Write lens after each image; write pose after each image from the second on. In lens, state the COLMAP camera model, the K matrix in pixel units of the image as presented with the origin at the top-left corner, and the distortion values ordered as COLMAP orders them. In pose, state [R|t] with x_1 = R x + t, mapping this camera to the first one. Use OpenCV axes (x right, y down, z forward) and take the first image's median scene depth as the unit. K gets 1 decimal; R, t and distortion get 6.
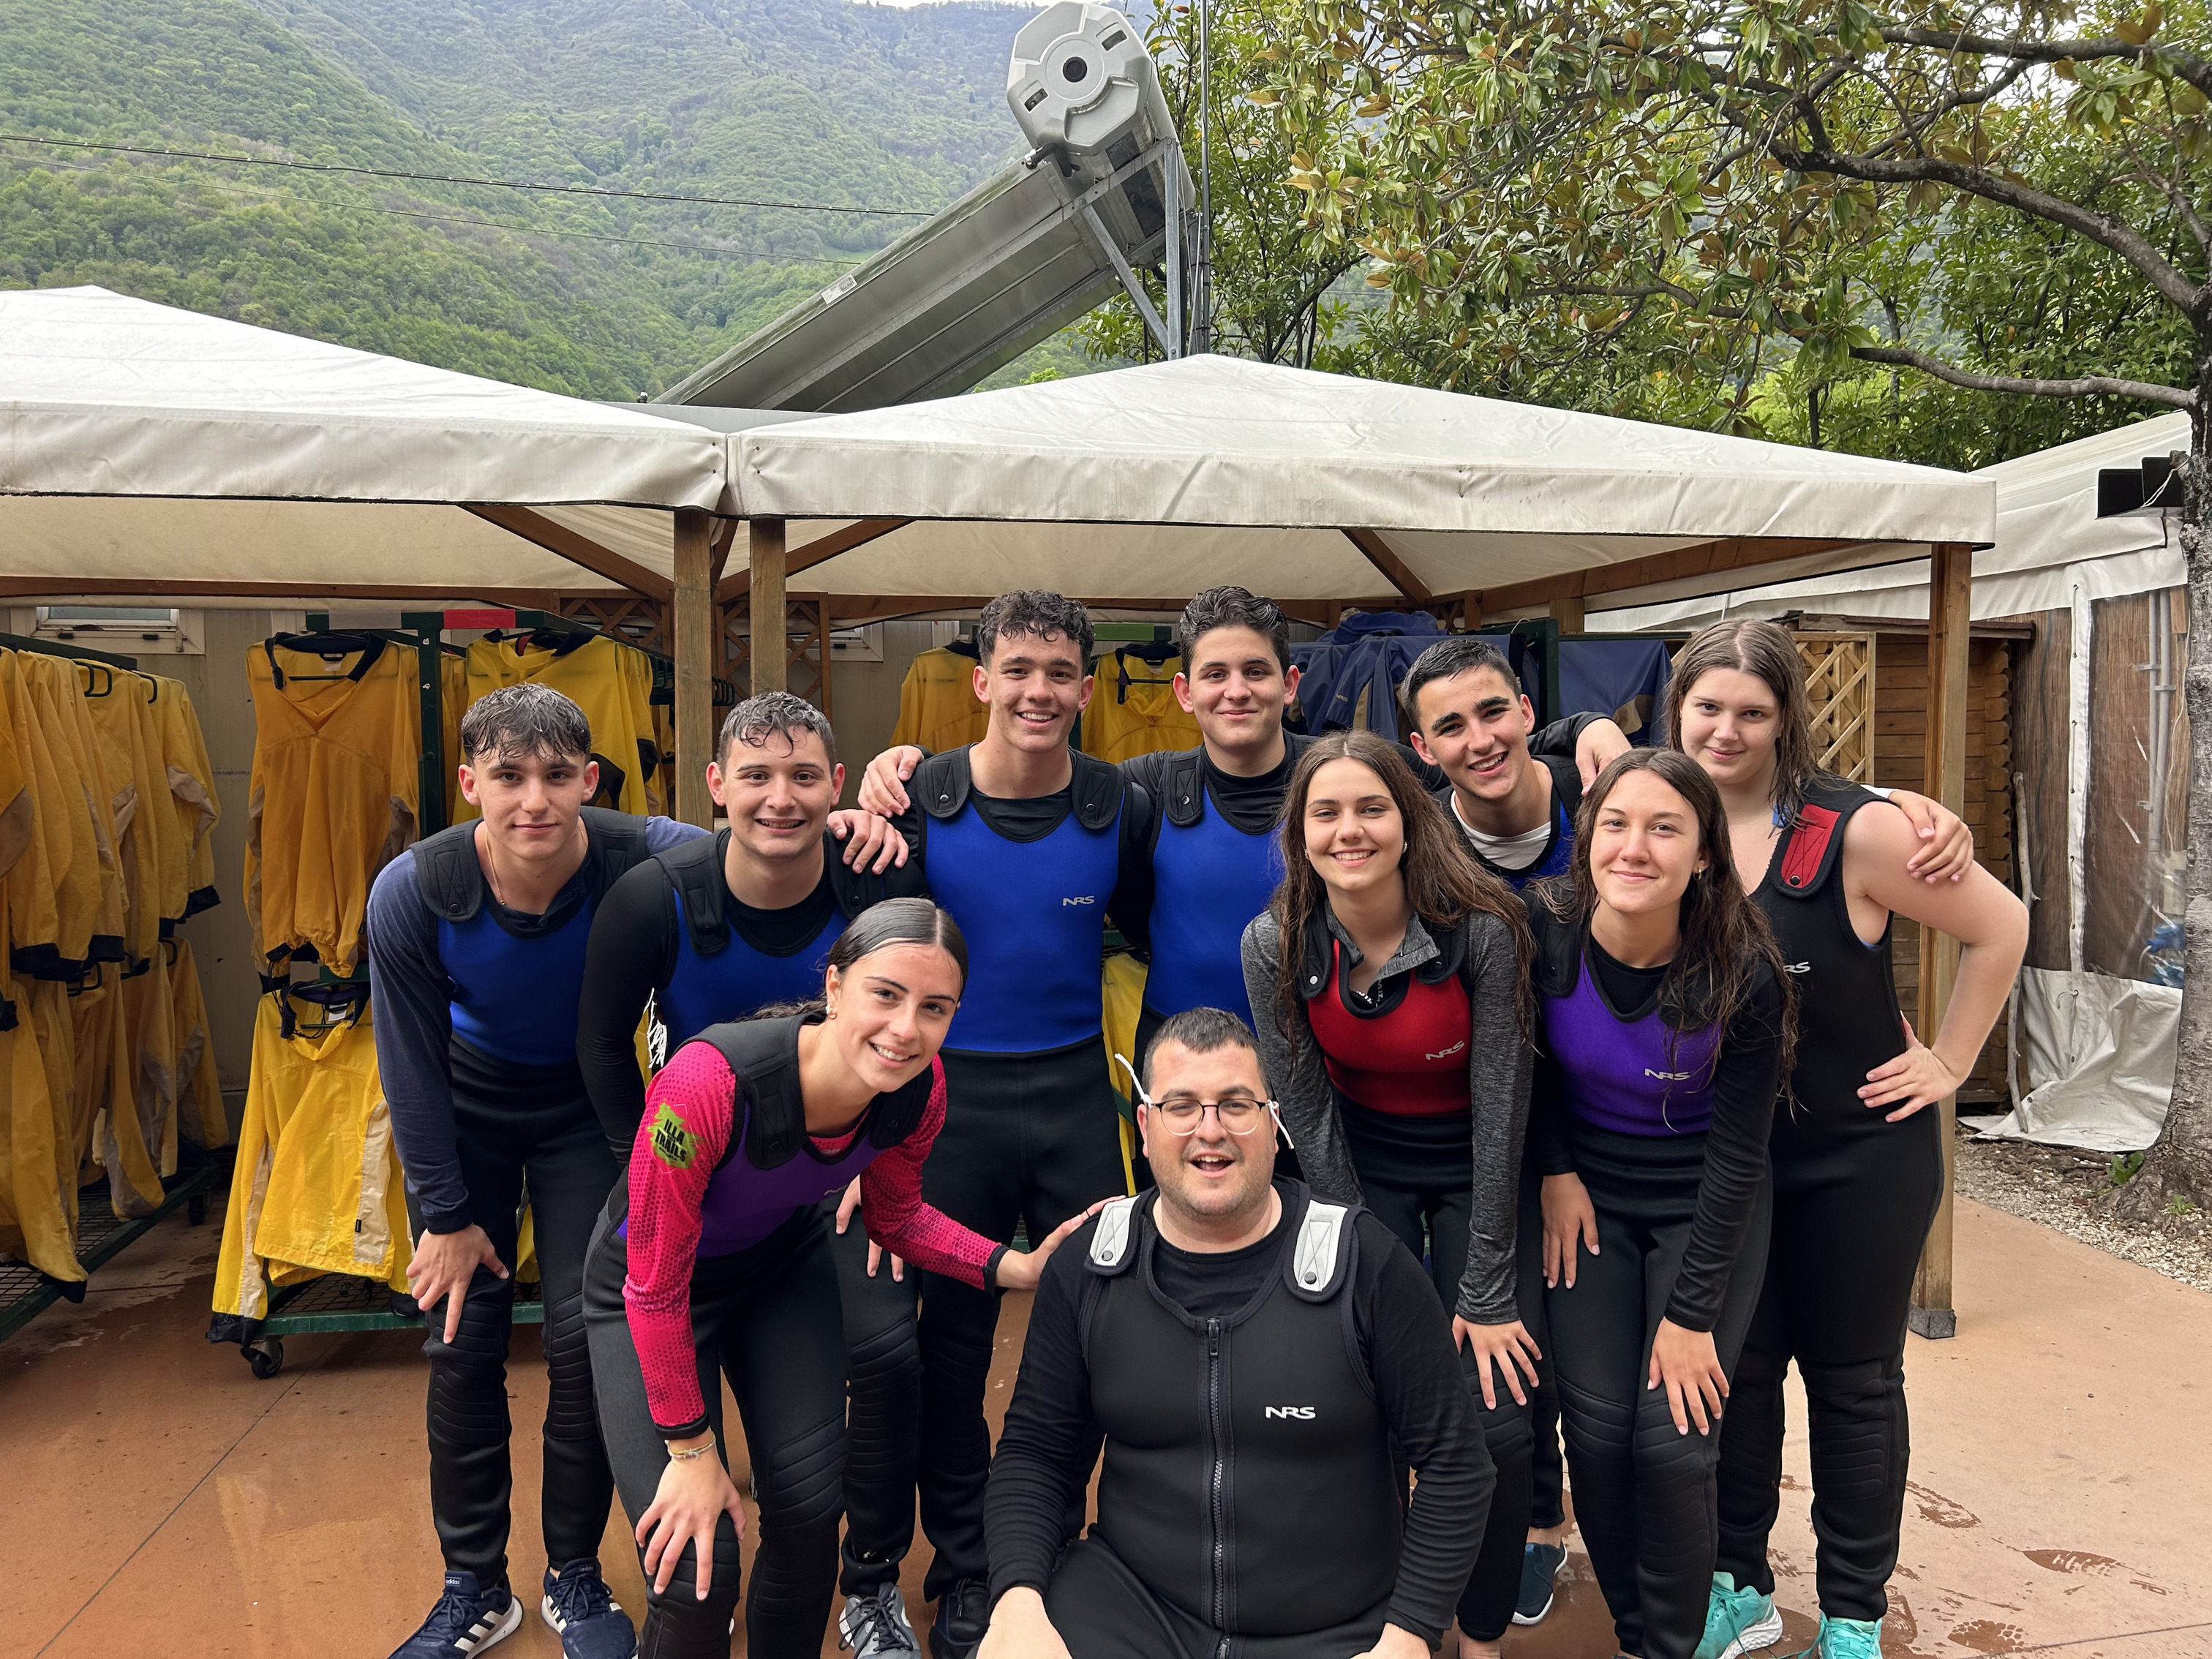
lens RADIAL K [[1671.5, 0, 1105.3], [0, 1671.5, 818.7], [0, 0, 1]] dist [0.047089, -0.049110]
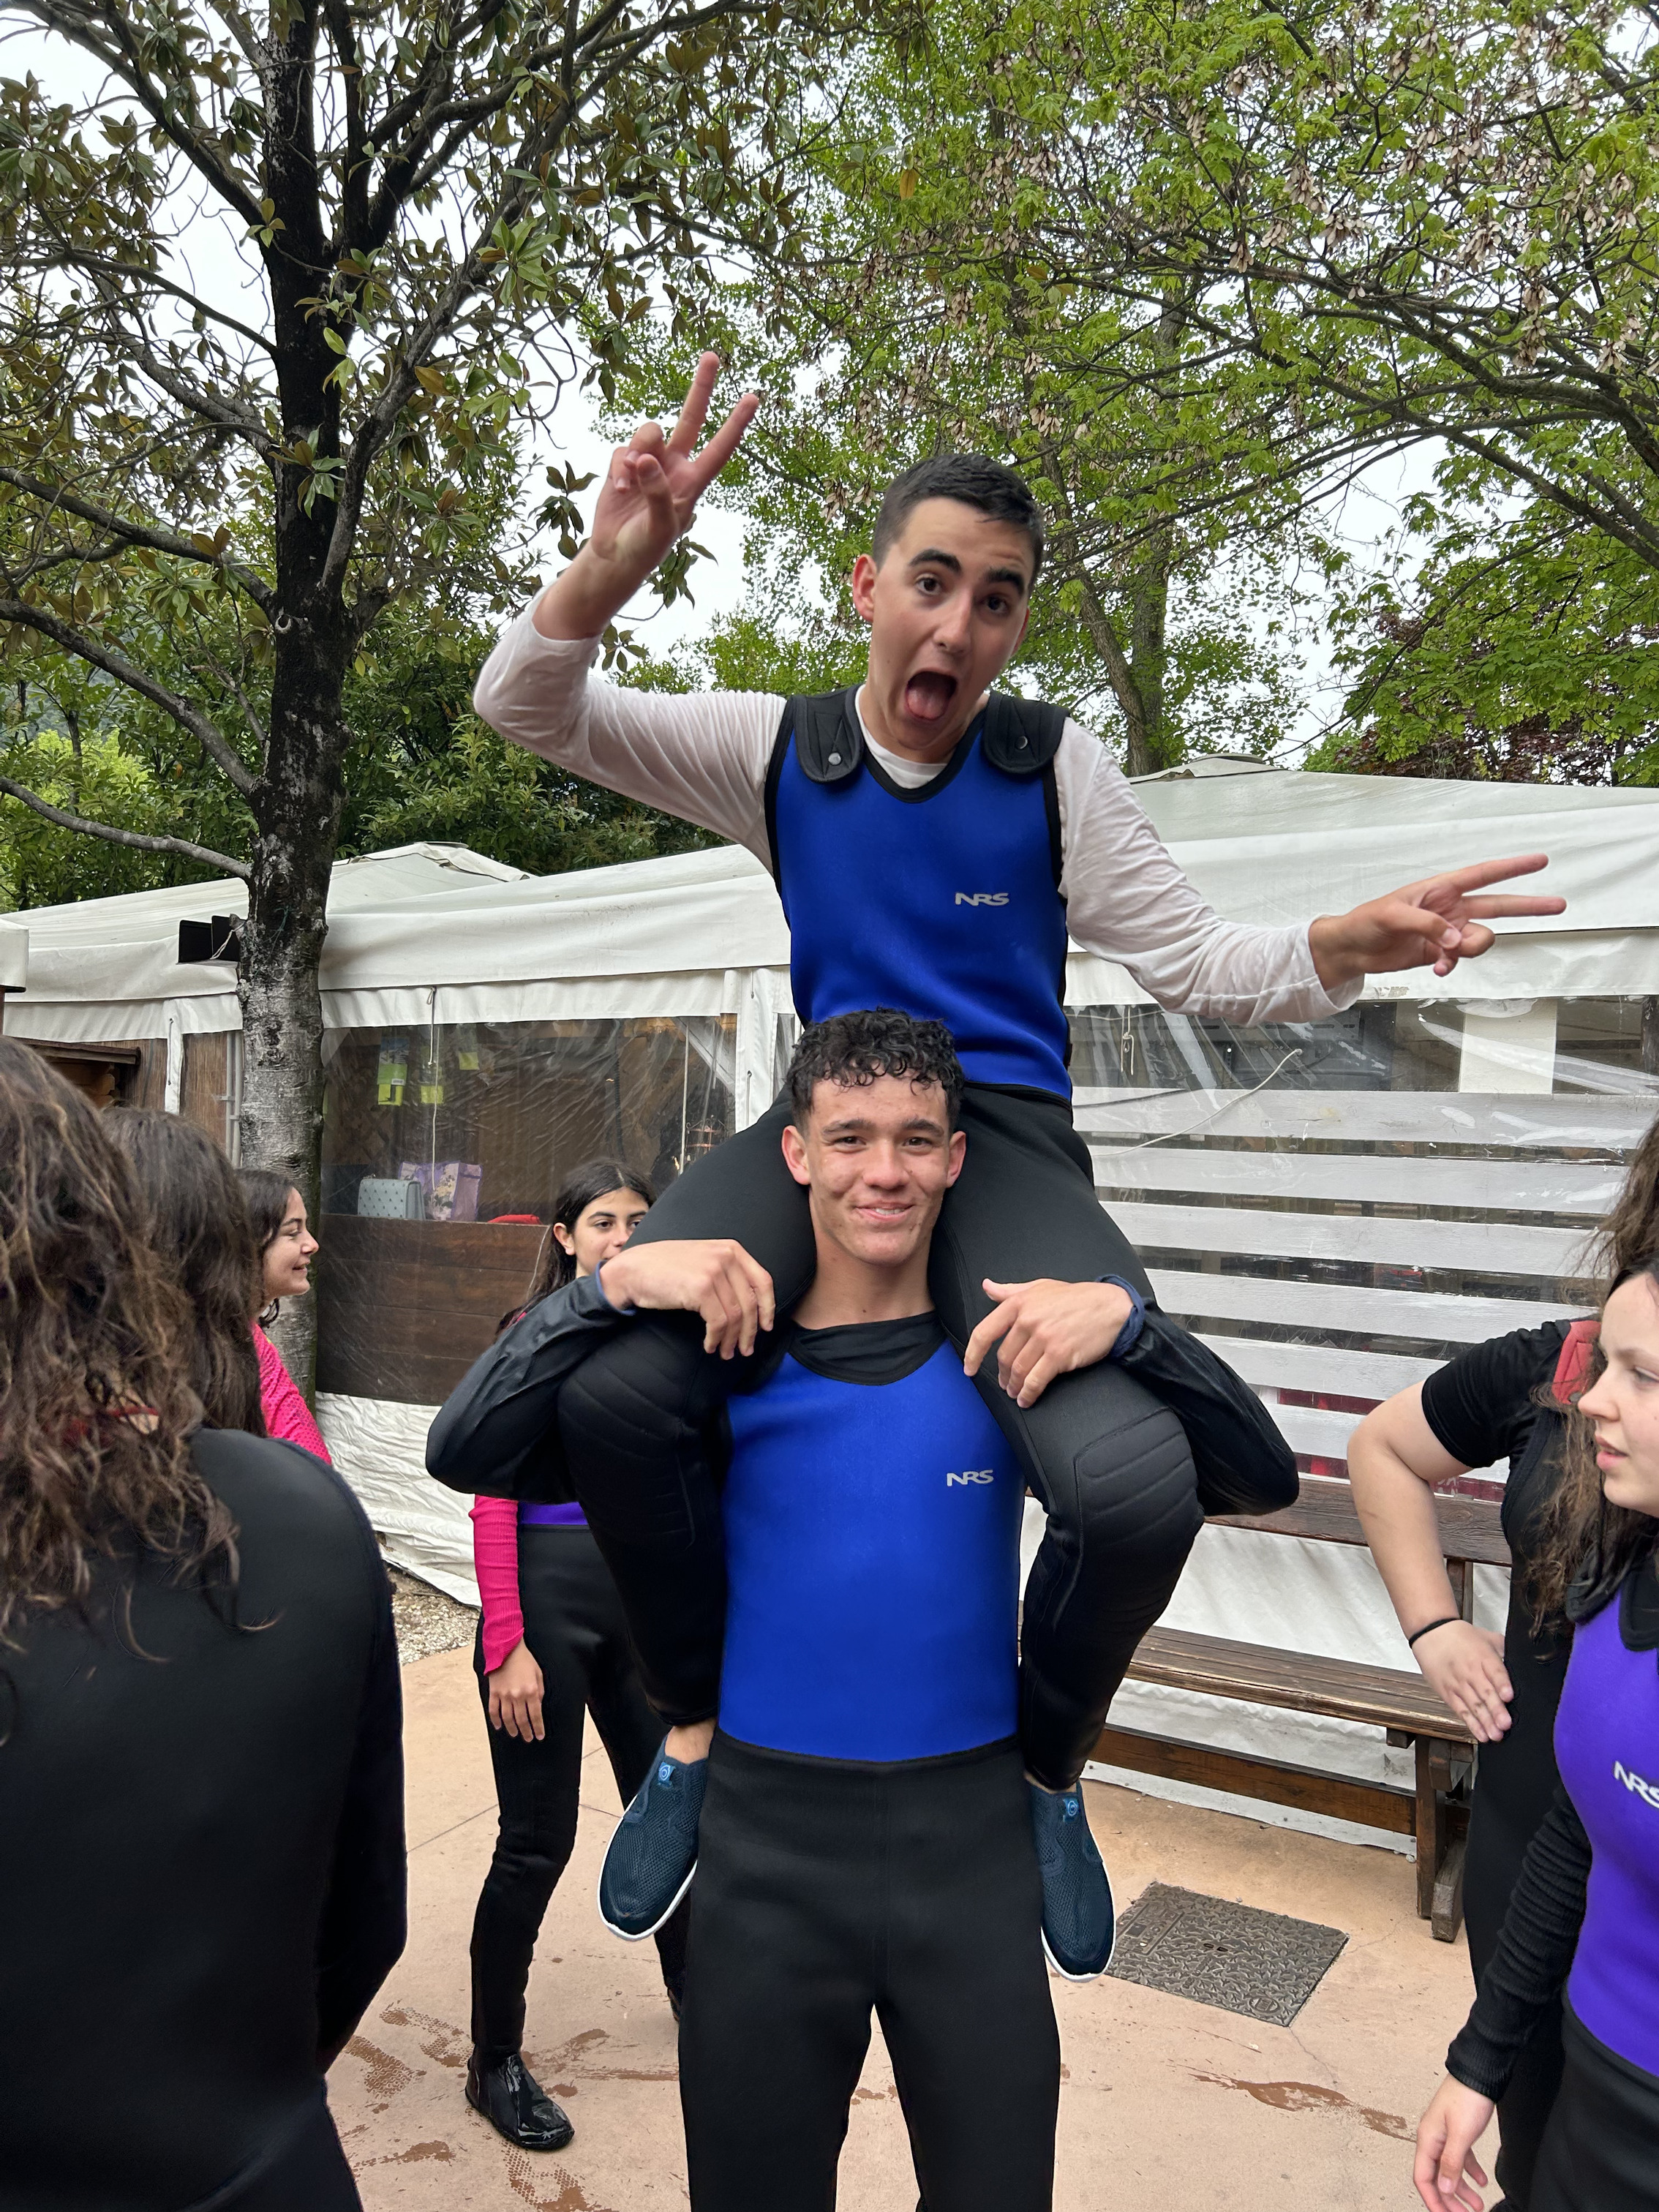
lens RADIAL K [[1671.5, 0, 832.9], [0, 1671.5, 1106.4], [0, 0, 1]] dist [0.047089, -0.049110]
pose [[0.677930, 0.042164, 0.733916, 0.076989], [-0.000670, 0.998389, -0.056739, -0.023056], [-0.735126, 0.037974, 0.676866, -0.063231]]
